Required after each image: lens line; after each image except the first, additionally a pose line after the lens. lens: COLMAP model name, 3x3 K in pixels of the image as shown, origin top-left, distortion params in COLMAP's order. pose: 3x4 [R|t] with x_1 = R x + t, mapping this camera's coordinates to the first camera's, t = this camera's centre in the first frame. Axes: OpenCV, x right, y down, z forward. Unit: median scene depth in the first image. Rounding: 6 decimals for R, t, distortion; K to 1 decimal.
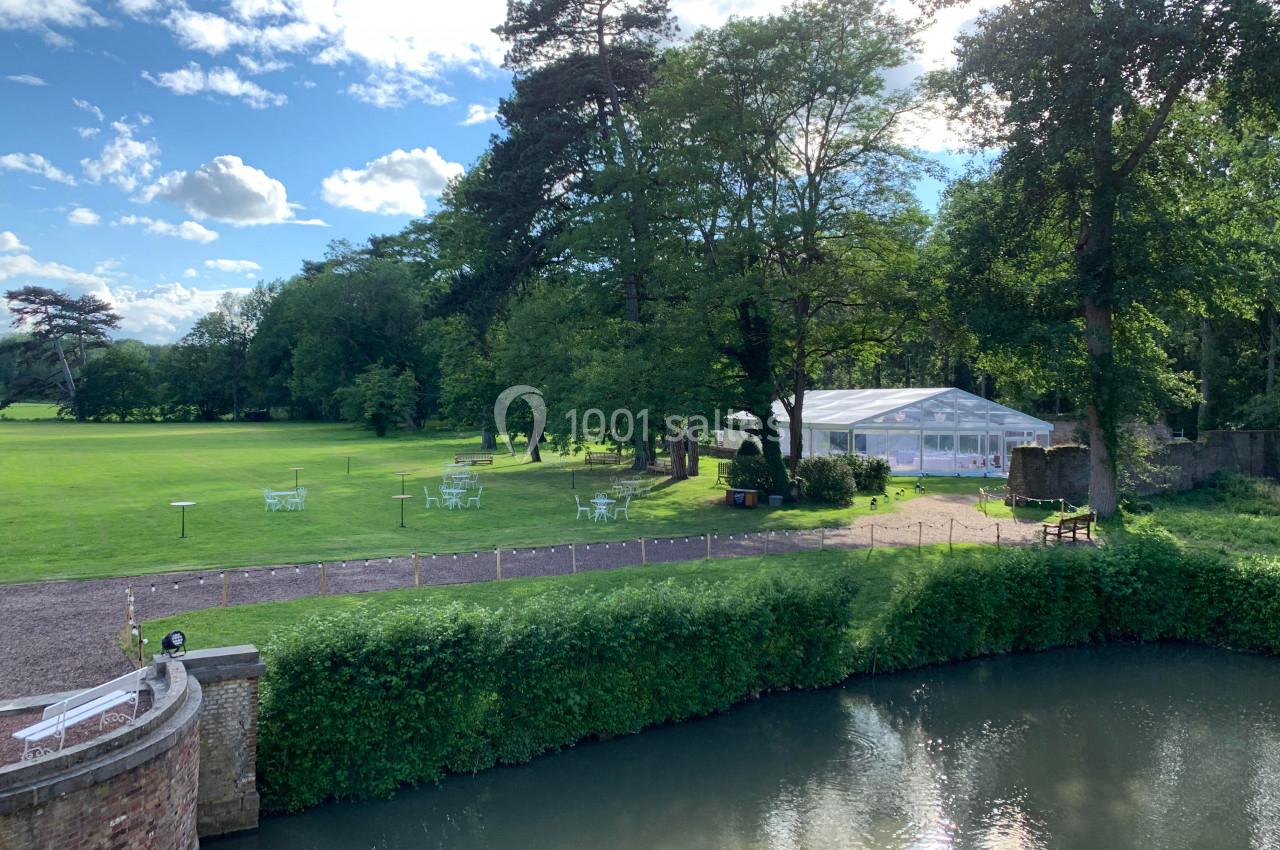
lens RADIAL K [[964.3, 0, 640.0], [0, 964.3, 425.0], [0, 0, 1]] dist [-0.005122, 0.002489]
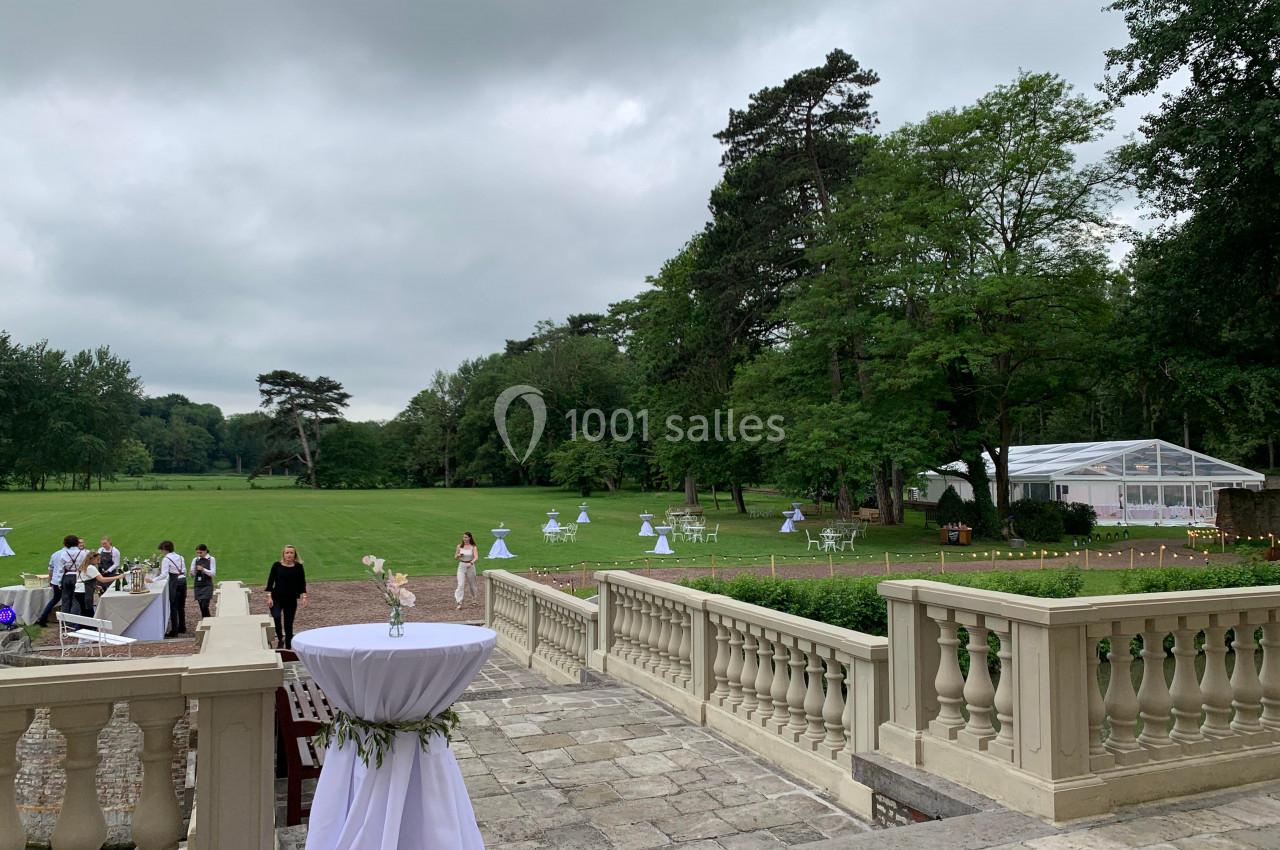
lens RADIAL K [[933.0, 0, 640.0], [0, 933.0, 425.0], [0, 0, 1]] dist [0.002162, -0.036136]
pose [[0.981584, -0.017115, -0.190265, -0.035534], [0.003811, 0.997535, -0.070069, 0.020469], [0.190995, 0.068053, 0.979229, -0.108625]]
